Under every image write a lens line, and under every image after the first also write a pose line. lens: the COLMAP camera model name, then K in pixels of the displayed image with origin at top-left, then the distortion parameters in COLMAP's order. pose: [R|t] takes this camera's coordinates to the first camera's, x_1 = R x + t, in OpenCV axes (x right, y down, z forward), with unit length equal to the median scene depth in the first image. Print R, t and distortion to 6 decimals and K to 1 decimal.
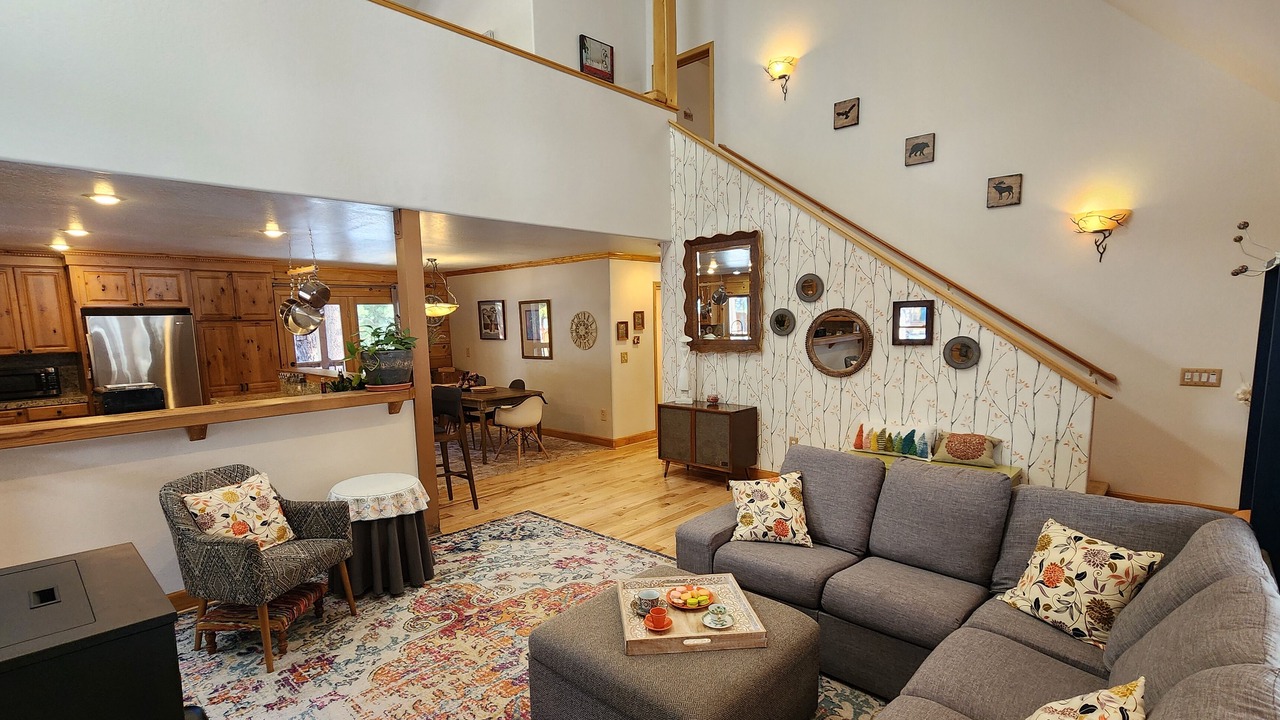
lens RADIAL K [[602.0, 0, 632.2], [0, 602.0, 399.3], [0, 0, 1]] dist [0.002385, 0.000211]
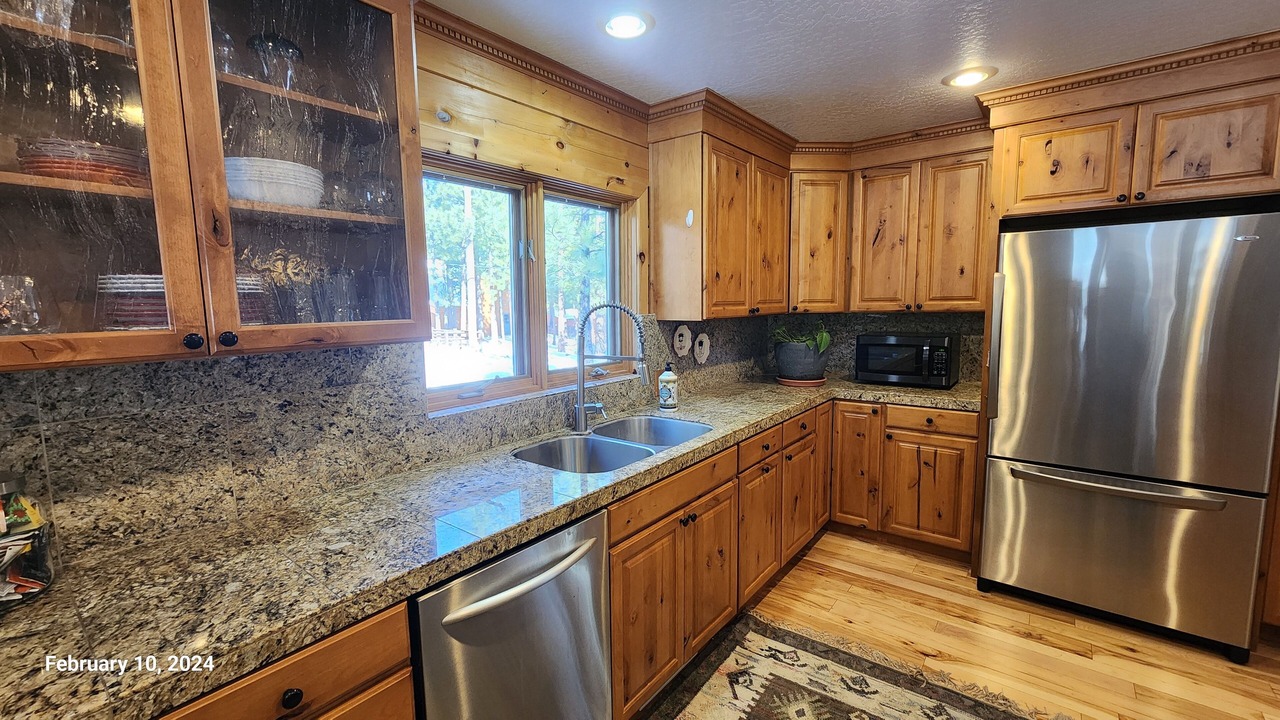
lens RADIAL K [[525.7, 0, 634.9], [0, 525.7, 359.8], [0, 0, 1]] dist [0.000912, -0.000707]
pose [[0.076025, 0.127574, -0.988911, -0.602255], [-0.119081, 0.985845, 0.118024, -0.066240], [0.989970, 0.108787, 0.090141, 0.811375]]
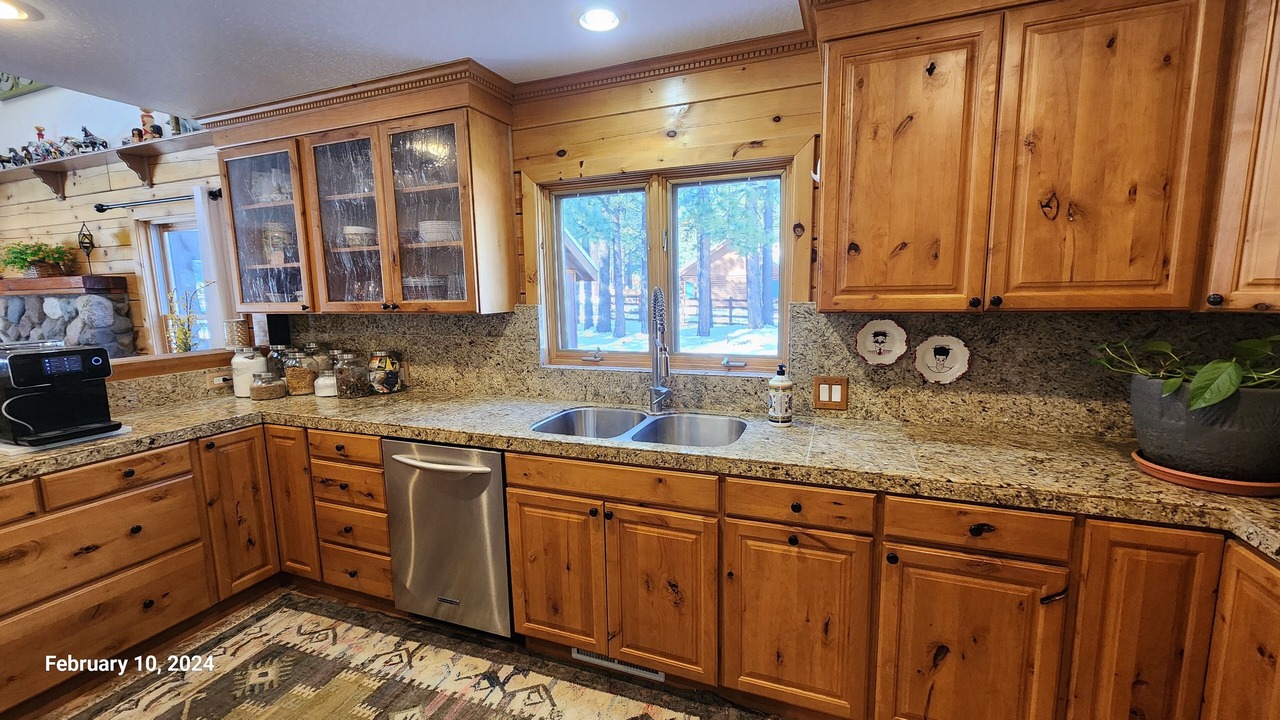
lens RADIAL K [[525.7, 0, 634.9], [0, 525.7, 359.8], [0, 0, 1]] dist [0.000912, -0.000707]
pose [[-0.931283, 0.085332, -0.354160, -0.847768], [-0.012433, 0.964168, 0.265002, -0.113742], [0.364083, 0.251195, -0.896853, 1.193194]]
